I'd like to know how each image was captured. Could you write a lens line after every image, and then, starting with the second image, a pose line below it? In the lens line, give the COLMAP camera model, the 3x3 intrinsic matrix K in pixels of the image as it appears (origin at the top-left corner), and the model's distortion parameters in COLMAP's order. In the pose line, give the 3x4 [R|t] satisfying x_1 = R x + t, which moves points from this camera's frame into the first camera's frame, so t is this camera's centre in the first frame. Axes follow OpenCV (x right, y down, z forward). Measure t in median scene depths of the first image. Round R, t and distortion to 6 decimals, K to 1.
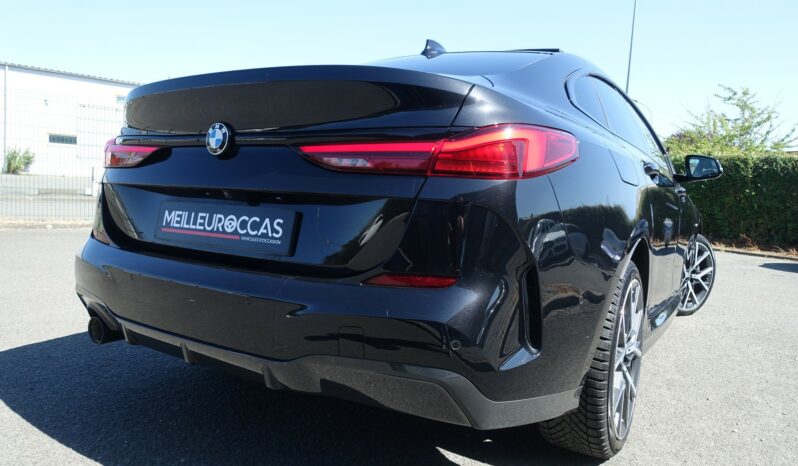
lens RADIAL K [[547.5, 0, 399.0], [0, 547.5, 233.0], [0, 0, 1]] dist [-0.003773, -0.005639]
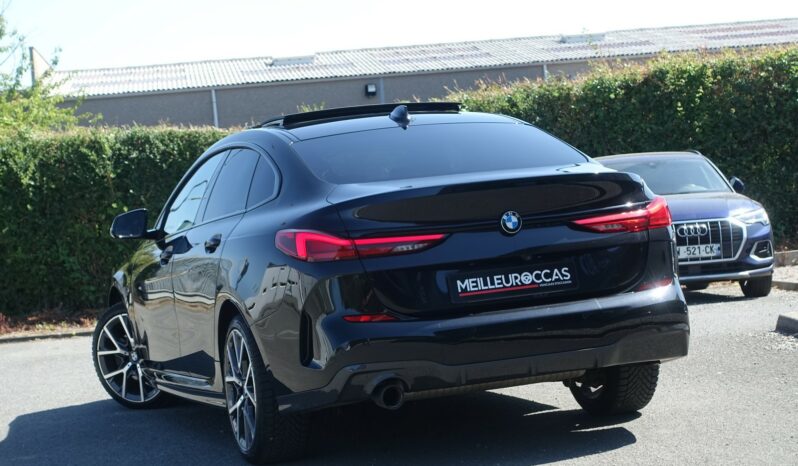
lens RADIAL K [[1765.5, 0, 399.0], [0, 1765.5, 233.0], [0, 0, 1]] dist [-0.006588, -0.182565]
pose [[0.609405, -0.120036, 0.783720, -4.149974], [0.177313, 0.984071, 0.012847, -0.253614], [-0.772778, 0.131134, 0.620982, -1.663822]]
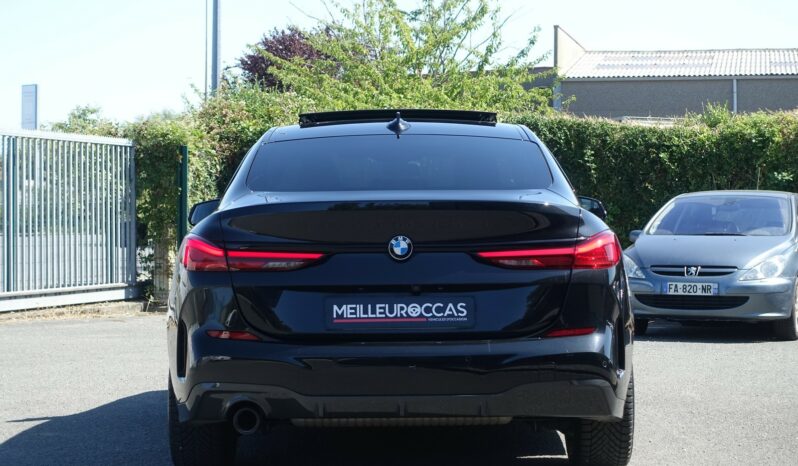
lens RADIAL K [[1765.5, 0, 399.0], [0, 1765.5, 233.0], [0, 0, 1]] dist [-0.006588, -0.182565]
pose [[0.840837, -0.061155, 0.537823, -2.621371], [0.086040, 0.996065, -0.021254, -0.114940], [-0.534407, 0.064145, 0.842790, -2.605583]]
